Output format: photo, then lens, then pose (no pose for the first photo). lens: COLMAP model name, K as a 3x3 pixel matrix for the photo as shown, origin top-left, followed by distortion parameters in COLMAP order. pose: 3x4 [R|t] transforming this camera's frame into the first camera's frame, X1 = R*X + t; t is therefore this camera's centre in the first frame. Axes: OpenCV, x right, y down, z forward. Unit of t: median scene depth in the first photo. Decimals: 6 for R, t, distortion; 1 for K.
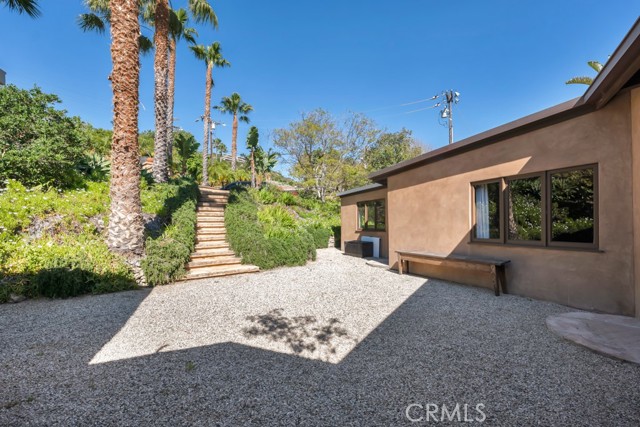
lens RADIAL K [[268.5, 0, 315.2], [0, 268.5, 219.9], [0, 0, 1]] dist [0.001888, 0.000186]
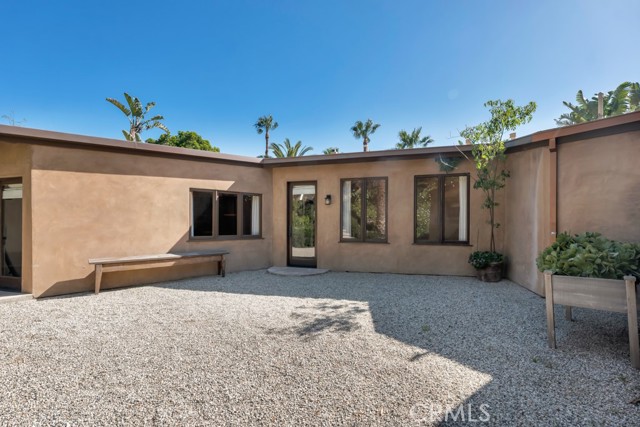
lens RADIAL K [[268.5, 0, 319.1], [0, 268.5, 223.1], [0, 0, 1]] dist [0.001888, 0.000186]
pose [[-0.277239, 0.011953, 0.960727, -0.647143], [-0.017319, 0.999698, -0.017435, 0.019315], [-0.960645, -0.021472, -0.276948, 0.756837]]
